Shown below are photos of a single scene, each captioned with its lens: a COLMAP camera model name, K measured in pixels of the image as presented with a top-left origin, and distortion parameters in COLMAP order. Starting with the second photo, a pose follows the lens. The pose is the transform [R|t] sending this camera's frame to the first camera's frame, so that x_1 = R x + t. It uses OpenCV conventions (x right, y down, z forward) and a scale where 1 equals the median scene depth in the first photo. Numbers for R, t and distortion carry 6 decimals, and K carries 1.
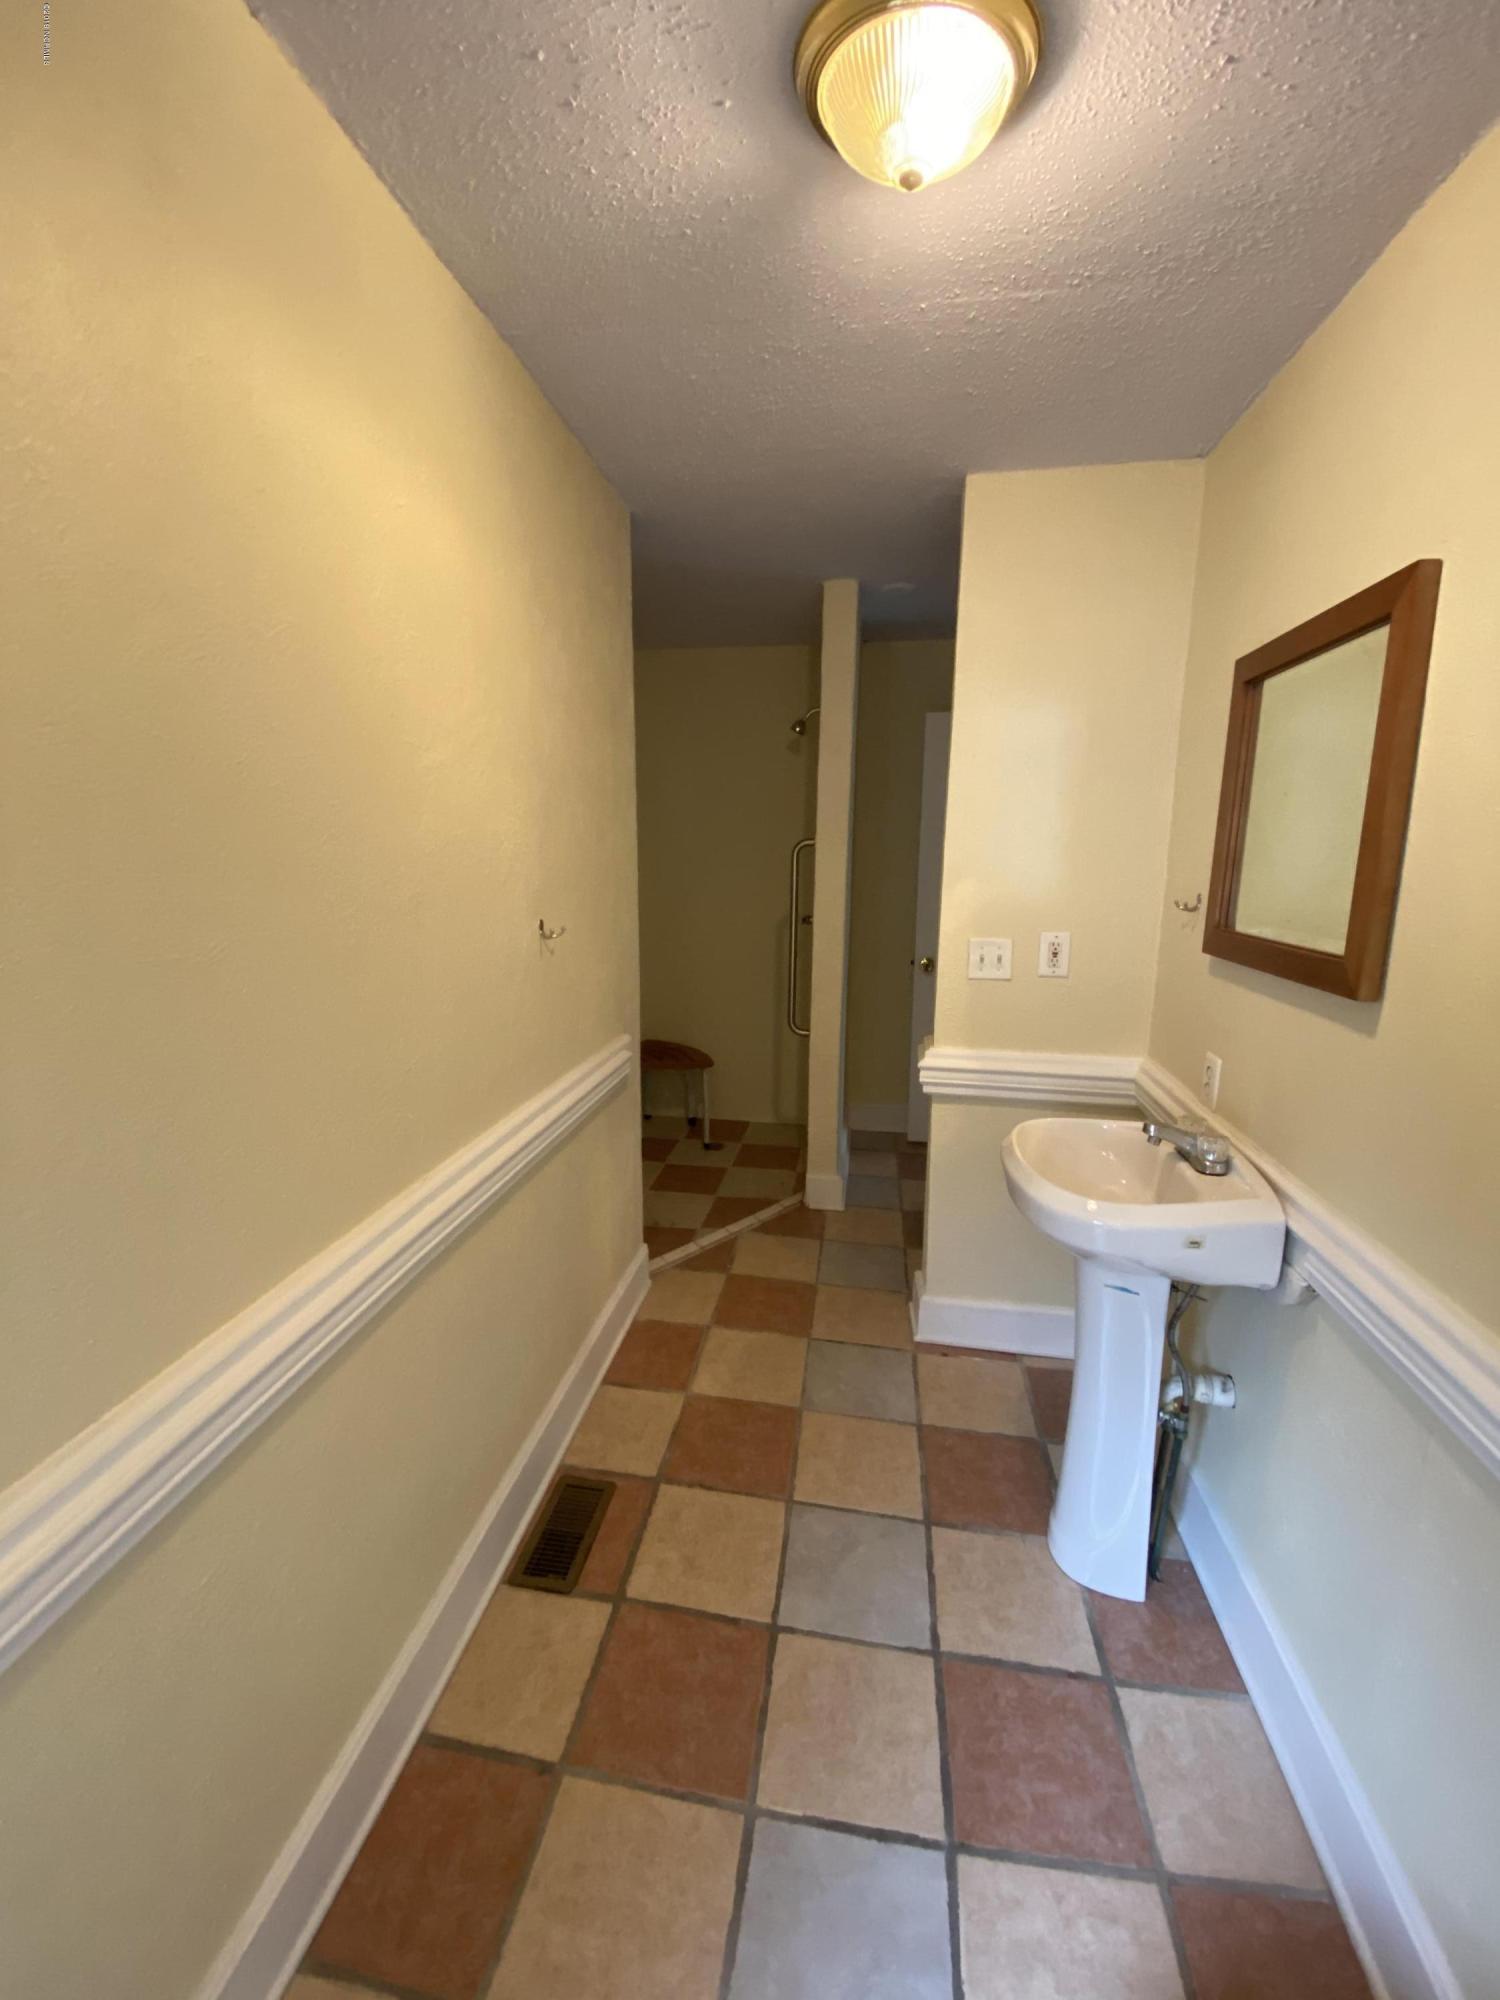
lens RADIAL K [[808.6, 0, 750.0], [0, 808.6, 1000.0], [0, 0, 1]] dist [0.019760, -0.019586]
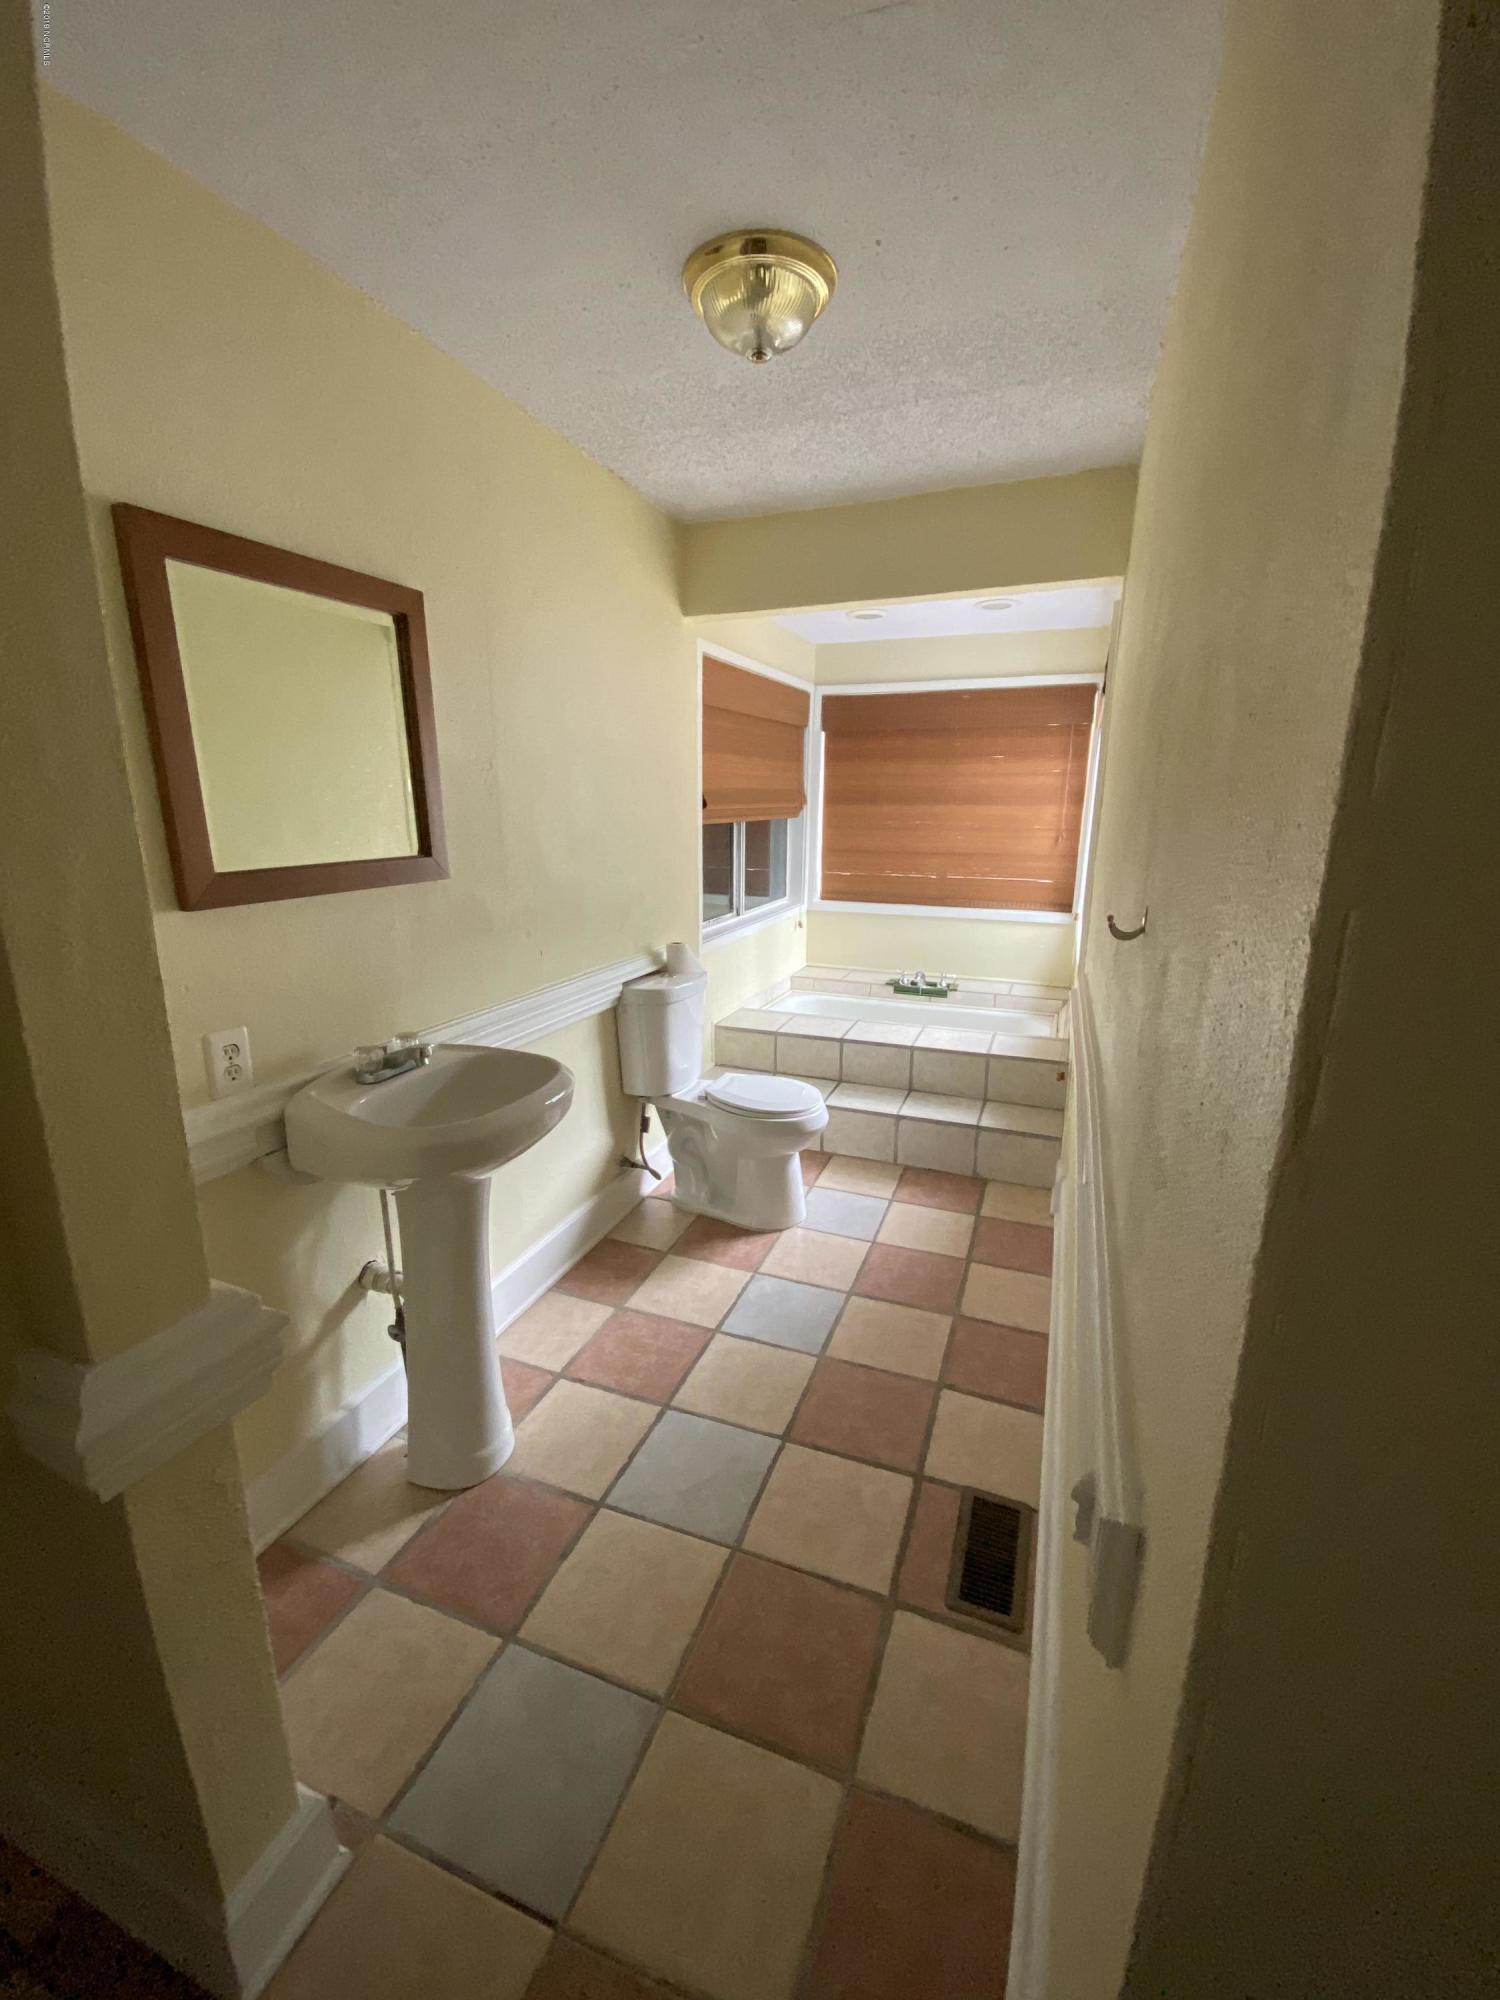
lens RADIAL K [[808.6, 0, 750.0], [0, 808.6, 1000.0], [0, 0, 1]] dist [0.019760, -0.019586]
pose [[-0.975919, -0.071634, 0.206036, -0.114645], [0.025977, 0.899652, 0.435834, -0.318091], [-0.216581, 0.430691, -0.876127, 1.681238]]
